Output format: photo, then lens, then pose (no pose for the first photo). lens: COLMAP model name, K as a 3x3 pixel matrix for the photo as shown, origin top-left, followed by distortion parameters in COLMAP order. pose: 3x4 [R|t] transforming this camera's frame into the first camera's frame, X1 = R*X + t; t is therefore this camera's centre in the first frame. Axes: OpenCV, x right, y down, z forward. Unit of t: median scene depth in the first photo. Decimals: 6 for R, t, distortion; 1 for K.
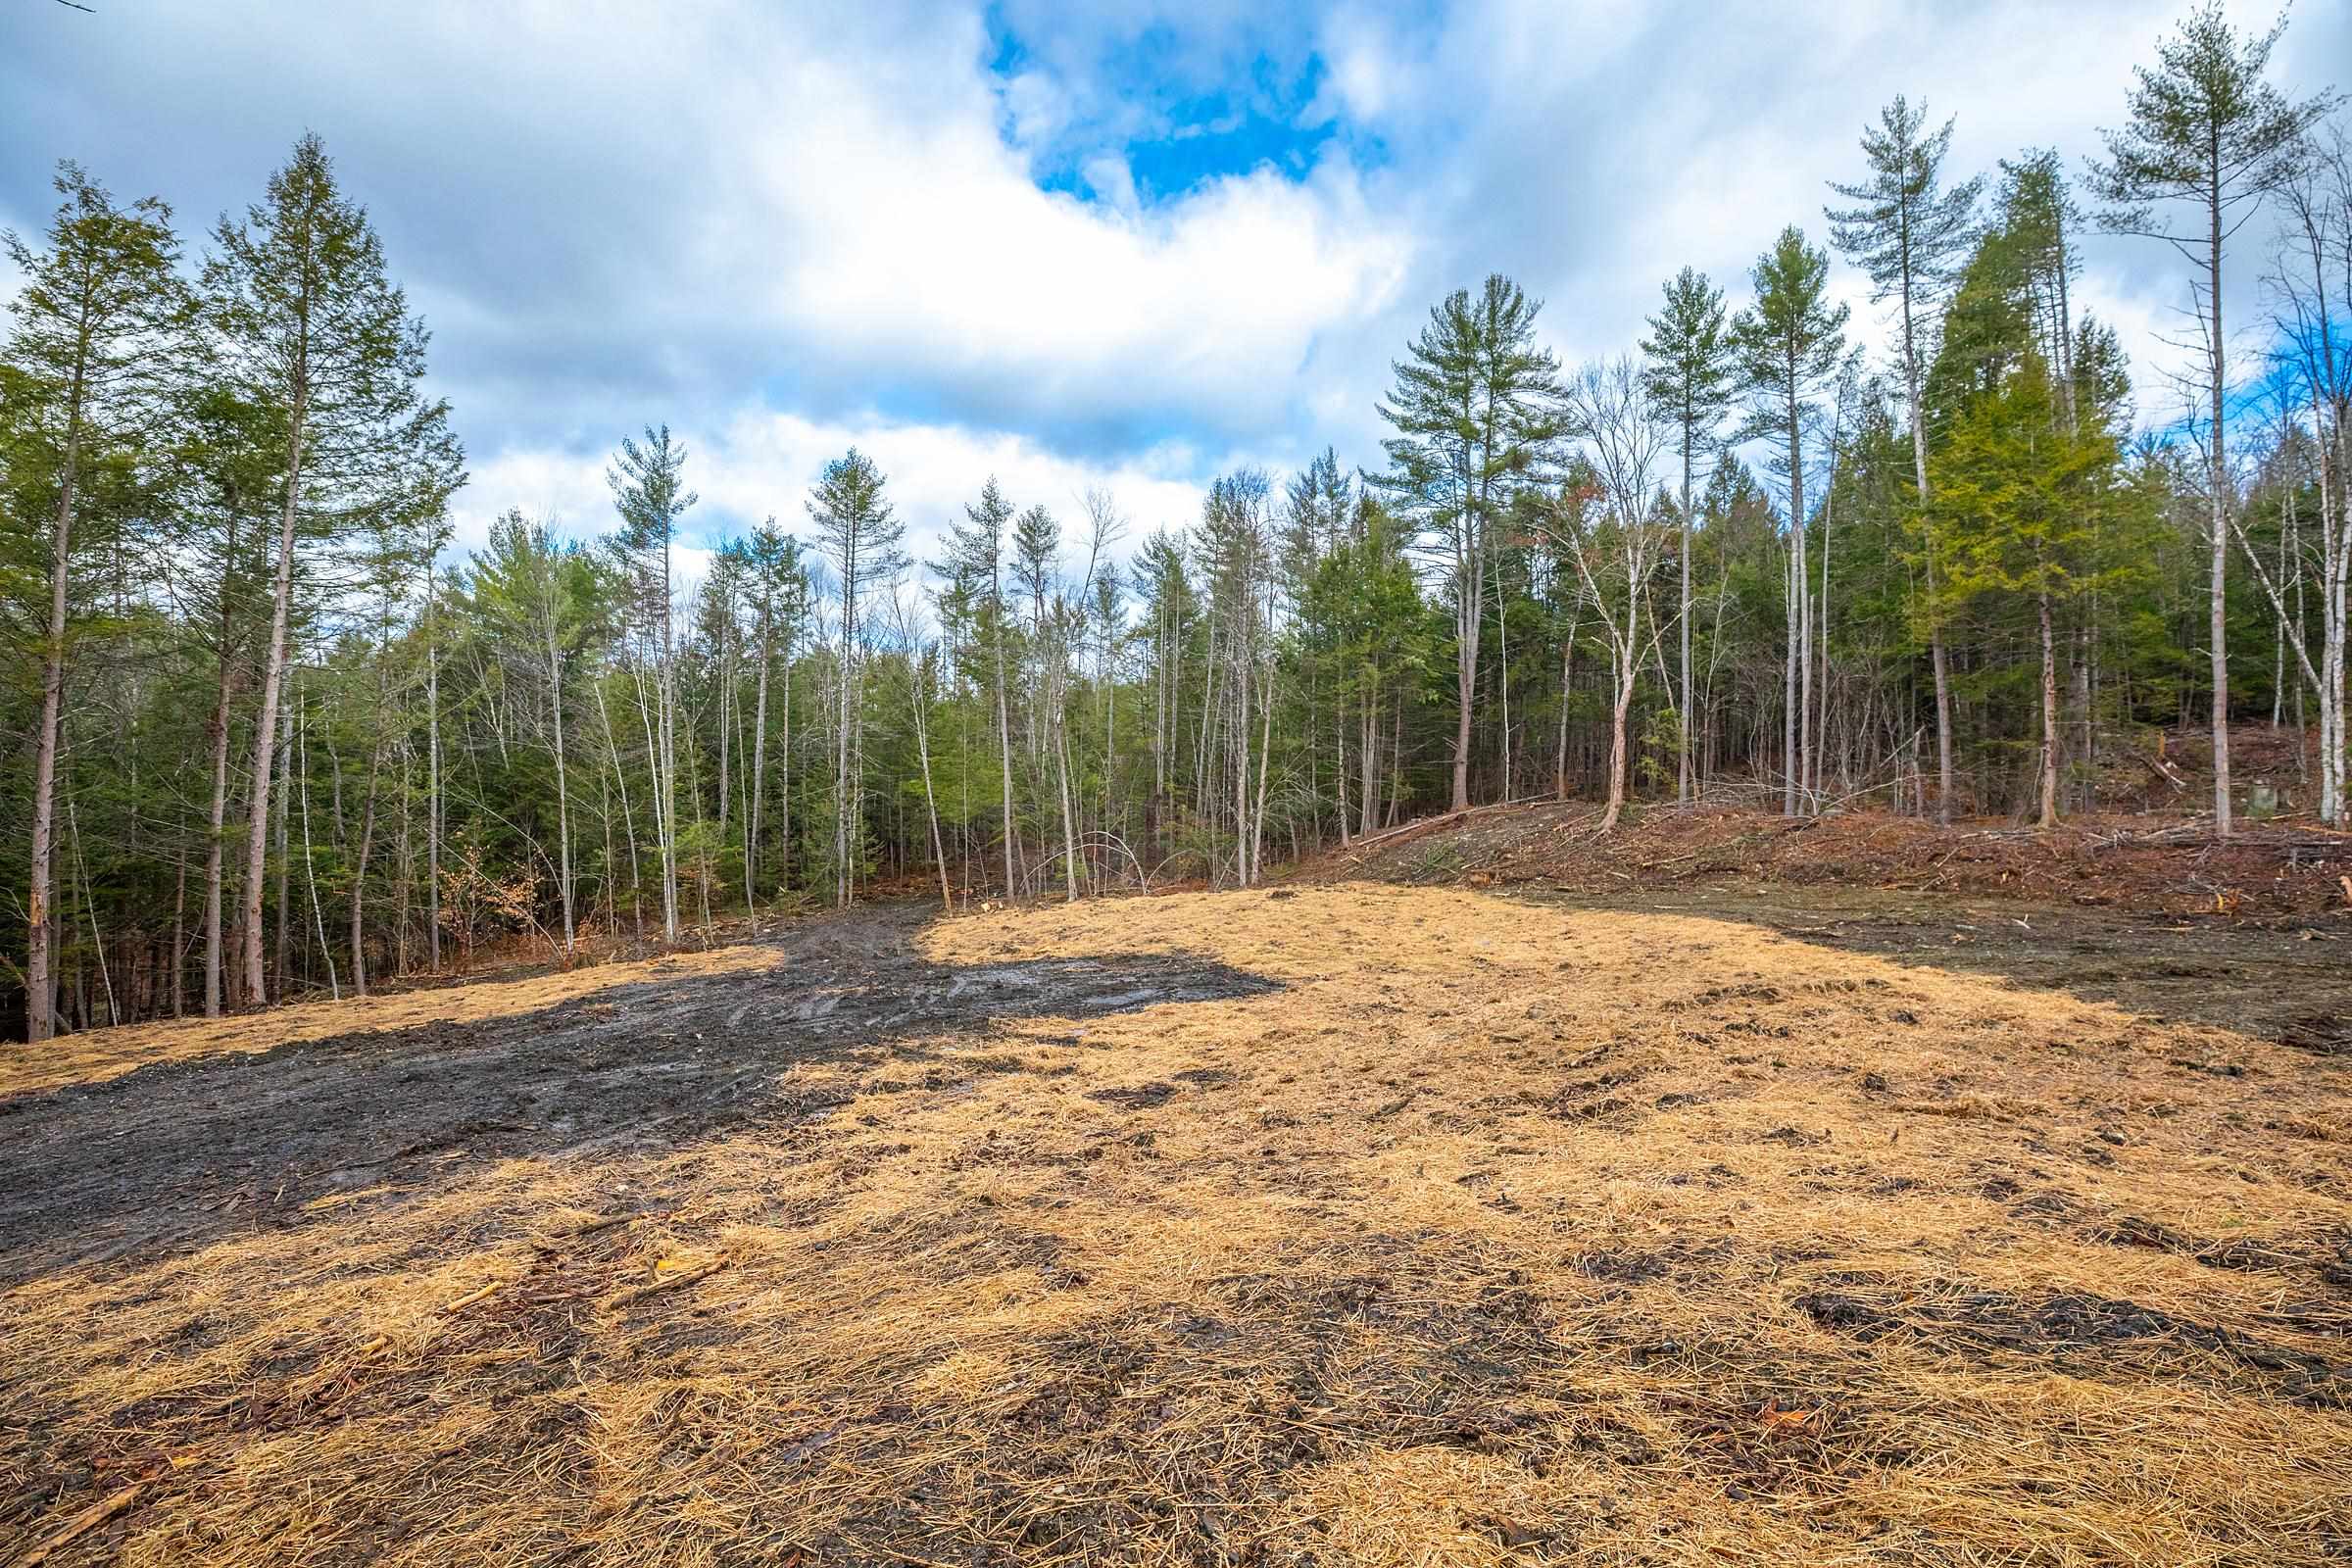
lens RADIAL K [[1036.2, 0, 1176.0], [0, 1036.2, 784.0], [0, 0, 1]] dist [-0.046440, 0.018672]
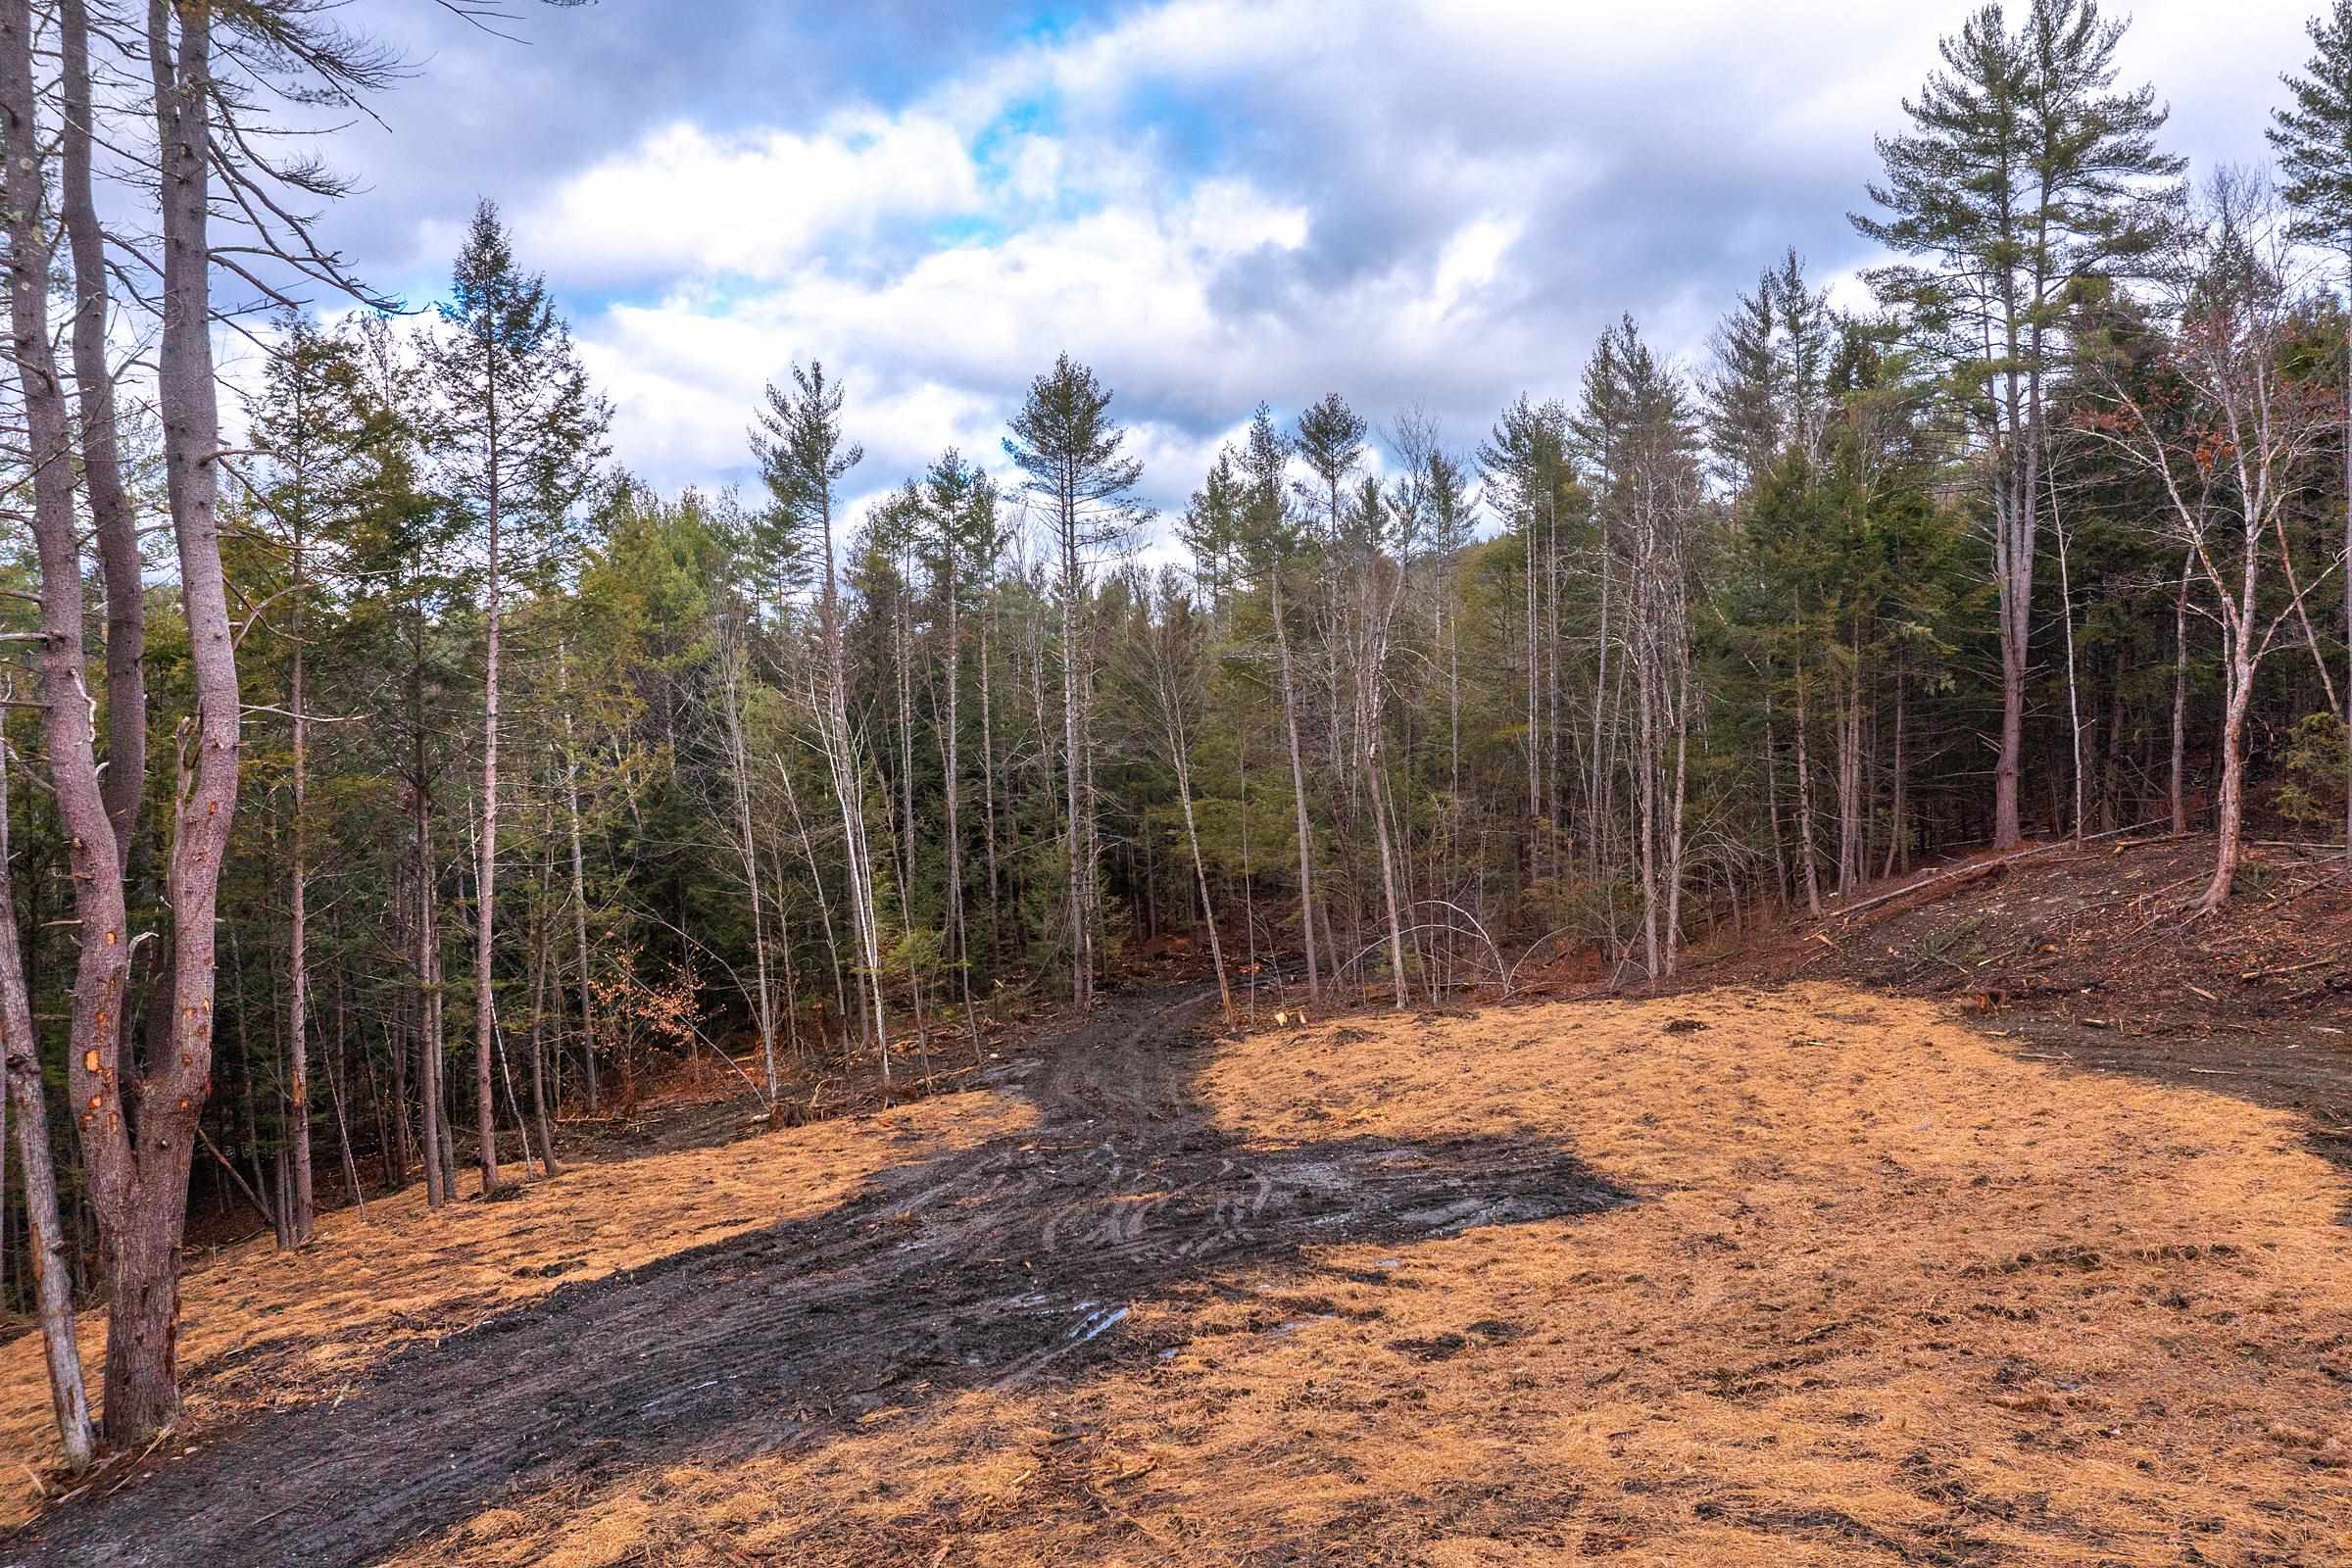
lens RADIAL K [[1763.1, 0, 1176.0], [0, 1763.1, 784.0], [0, 0, 1]] dist [-0.016561, -0.001275]
pose [[0.972189, -0.036673, -0.231310, 0.063617], [0.044905, 0.998528, 0.030423, -0.156233], [0.229853, -0.039963, 0.972404, -0.373934]]
